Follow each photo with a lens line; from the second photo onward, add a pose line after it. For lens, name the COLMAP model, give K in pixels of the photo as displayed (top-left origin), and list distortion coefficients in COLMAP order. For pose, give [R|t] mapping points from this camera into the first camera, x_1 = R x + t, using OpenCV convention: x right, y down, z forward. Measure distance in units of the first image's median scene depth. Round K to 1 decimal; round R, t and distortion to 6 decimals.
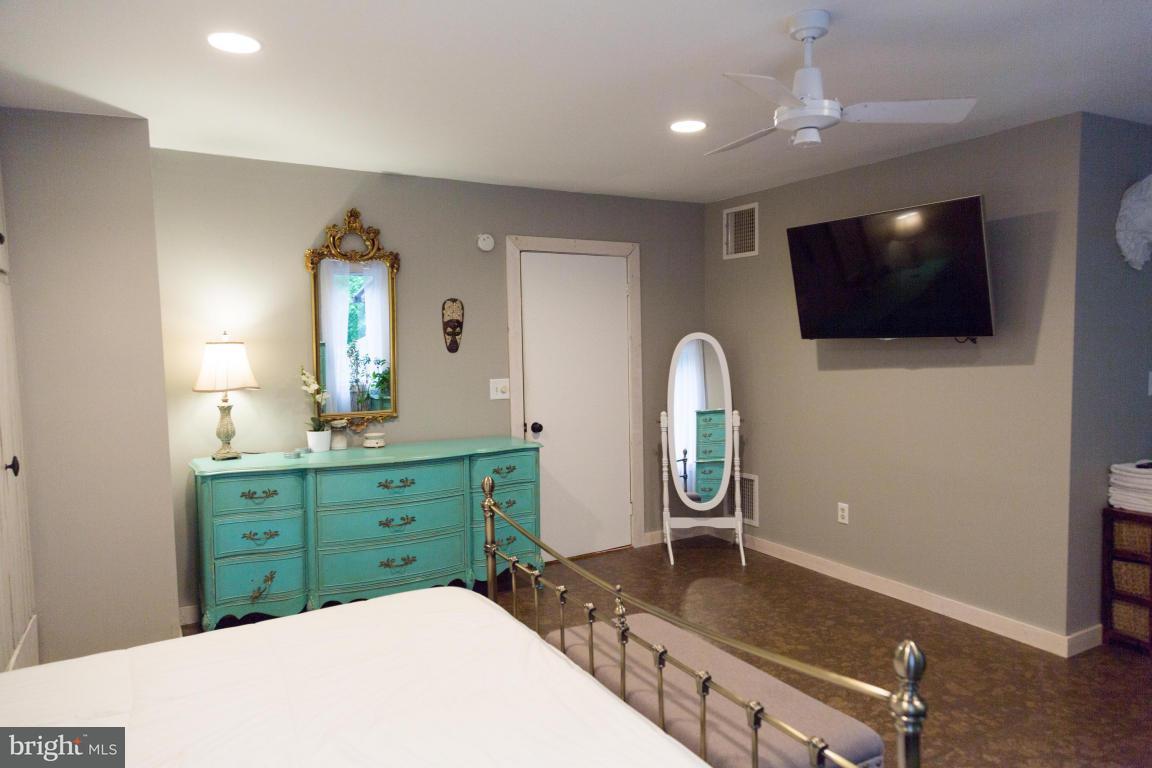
lens RADIAL K [[754.9, 0, 576.0], [0, 754.9, 384.0], [0, 0, 1]] dist [0.005432, 0.002233]
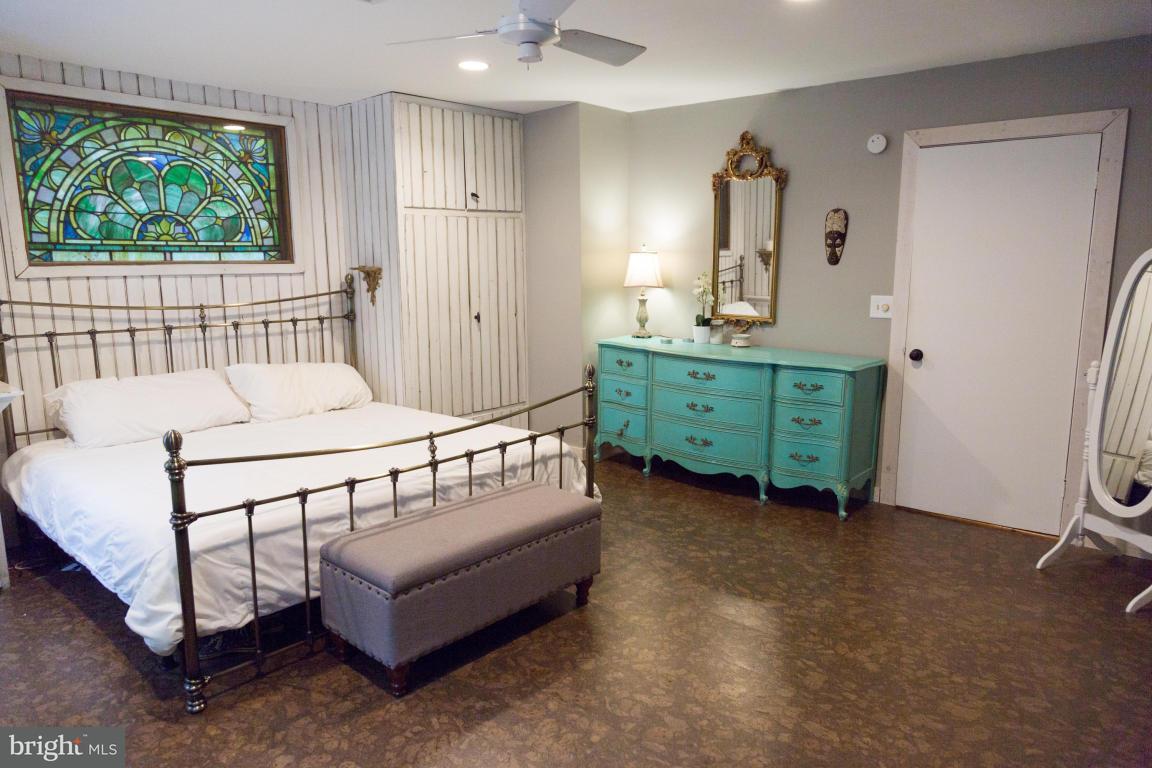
lens RADIAL K [[754.9, 0, 576.0], [0, 754.9, 384.0], [0, 0, 1]] dist [0.005432, 0.002233]
pose [[0.327073, 0.174594, -0.928730, 0.716111], [-0.059342, 0.984639, 0.164207, -0.032981], [0.943134, 0.001405, 0.332410, 0.385734]]
